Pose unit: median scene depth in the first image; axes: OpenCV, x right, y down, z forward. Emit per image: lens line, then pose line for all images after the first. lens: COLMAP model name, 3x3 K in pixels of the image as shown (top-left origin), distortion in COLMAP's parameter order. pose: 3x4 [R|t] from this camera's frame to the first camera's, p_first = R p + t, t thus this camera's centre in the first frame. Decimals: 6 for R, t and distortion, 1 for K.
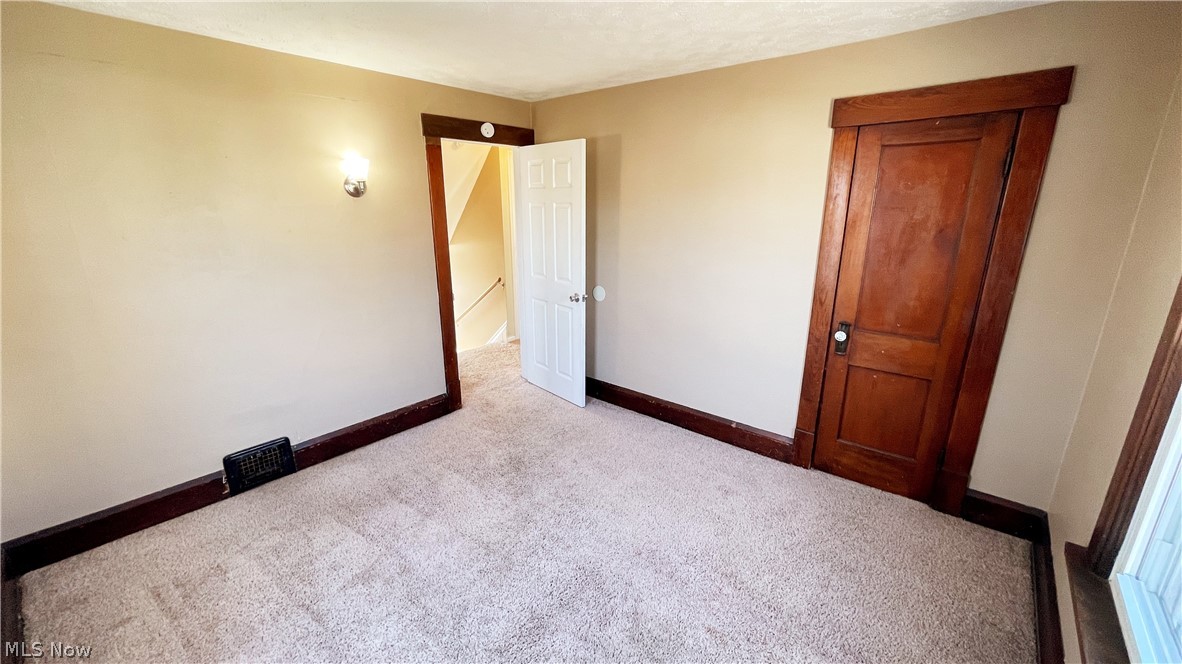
lens RADIAL K [[474.4, 0, 588.8], [0, 474.4, 332.3], [0, 0, 1]] dist [-0.000074, -0.000032]
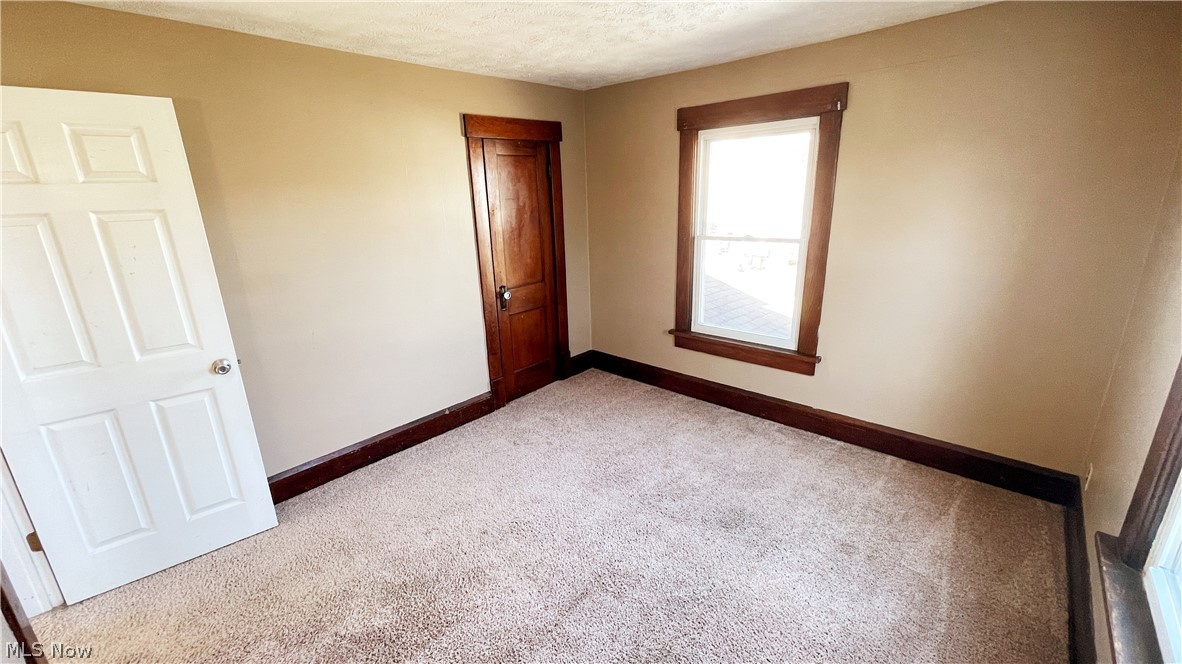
lens RADIAL K [[474.4, 0, 589.0], [0, 474.4, 331.2], [0, 0, 1]] dist [-0.000074, -0.000032]
pose [[0.037464, -0.286324, 0.957400, -0.807661], [0.295148, 0.918501, 0.263142, -0.191867], [-0.954717, 0.272717, 0.118919, 0.673557]]
